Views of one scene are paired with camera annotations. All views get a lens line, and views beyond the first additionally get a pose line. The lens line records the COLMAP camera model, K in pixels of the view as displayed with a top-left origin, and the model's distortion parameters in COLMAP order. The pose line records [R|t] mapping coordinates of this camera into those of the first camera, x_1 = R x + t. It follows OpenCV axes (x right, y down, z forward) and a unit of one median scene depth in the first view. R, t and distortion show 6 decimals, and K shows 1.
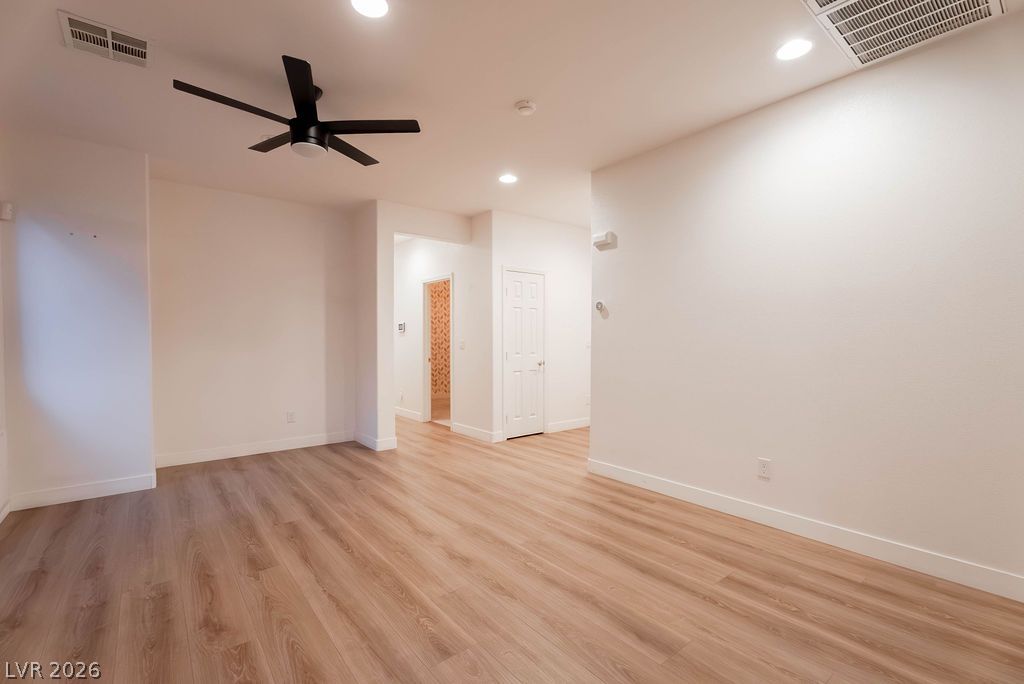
lens RADIAL K [[453.1, 0, 510.0], [0, 453.1, 344.8], [0, 0, 1]] dist [-0.002122, -0.000244]
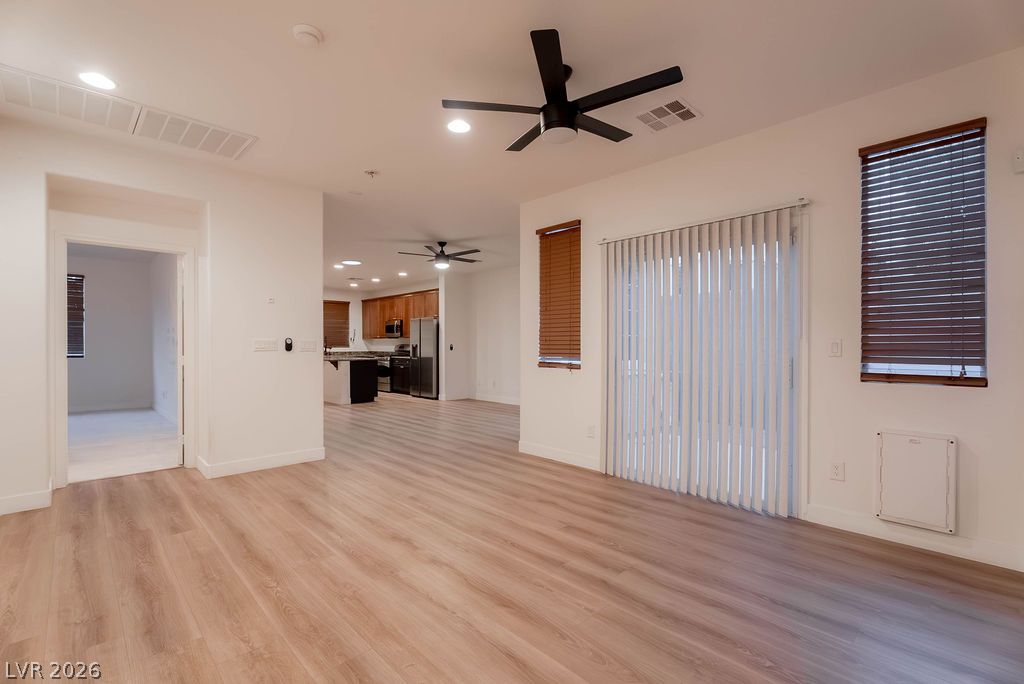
lens RADIAL K [[453.1, 0, 510.0], [0, 453.1, 344.8], [0, 0, 1]] dist [-0.002122, -0.000244]
pose [[-0.995907, -0.000164, -0.090379, -0.264272], [-0.001471, 0.999895, 0.014393, -0.008251], [0.090367, 0.014467, -0.995803, 2.025589]]
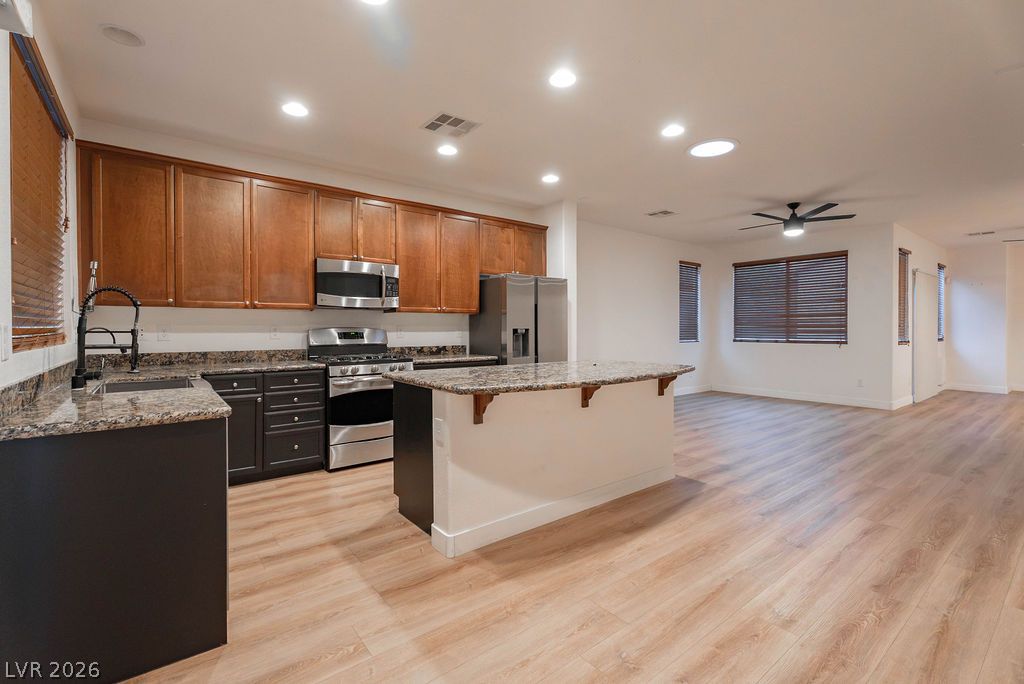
lens RADIAL K [[456.1, 0, 511.3], [0, 456.1, 334.9], [0, 0, 1]] dist [-0.000467, -0.000324]
pose [[-0.011572, 0.014280, -0.999831, 2.123313], [-0.015491, 0.999775, 0.014458, 0.047384], [0.999813, 0.015656, -0.011348, -2.031776]]
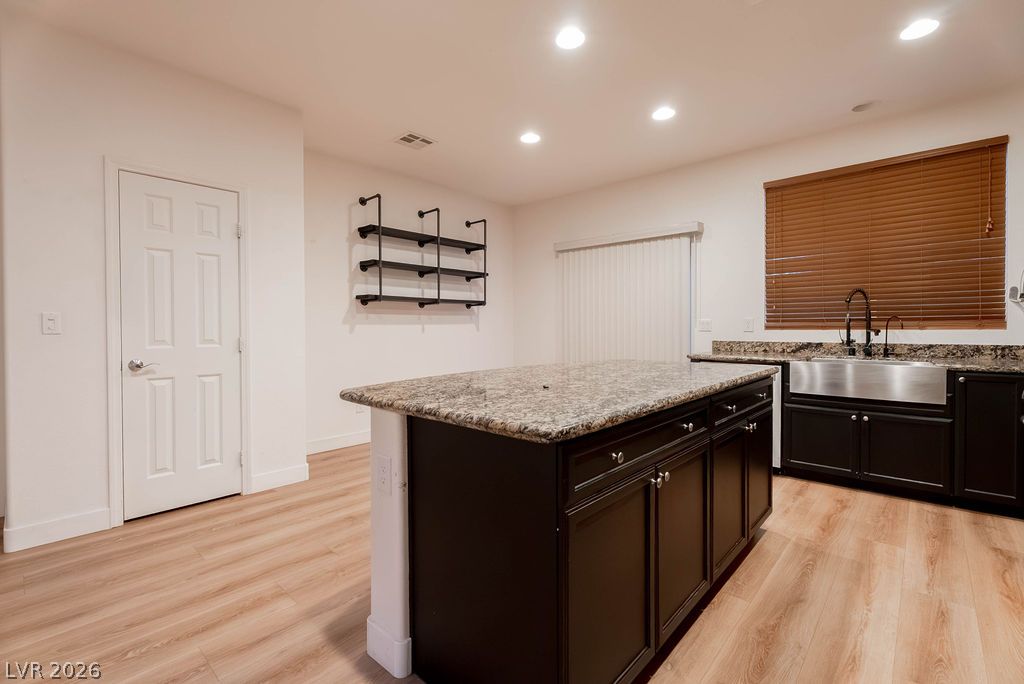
lens RADIAL K [[456.1, 0, 511.3], [0, 456.1, 334.9], [0, 0, 1]] dist [-0.000467, -0.000324]
pose [[-0.159562, -0.017230, 0.987038, 0.068859], [0.019271, 0.999603, 0.020565, 0.062630], [-0.987000, 0.022302, -0.159166, -1.635397]]
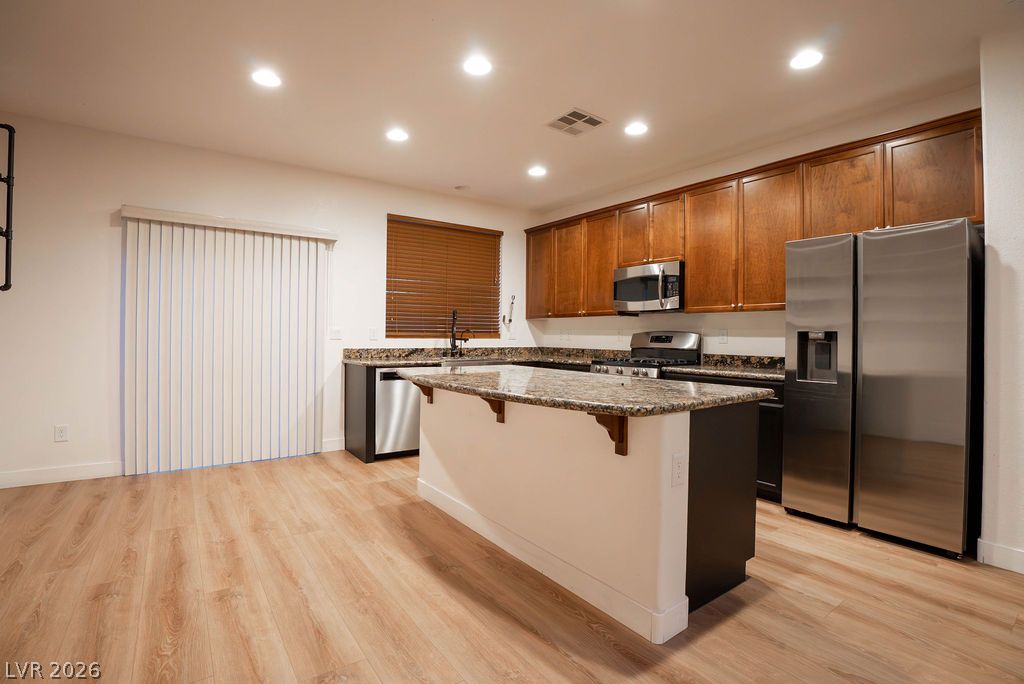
lens RADIAL K [[478.9, 0, 508.9], [0, 478.9, 333.3], [0, 0, 1]] dist [-0.081340, 0.024913]
pose [[-0.998736, -0.010385, 0.049183, 0.894759], [-0.009865, 0.999893, 0.010805, 0.048571], [-0.049290, 0.010306, -0.998731, -0.859837]]
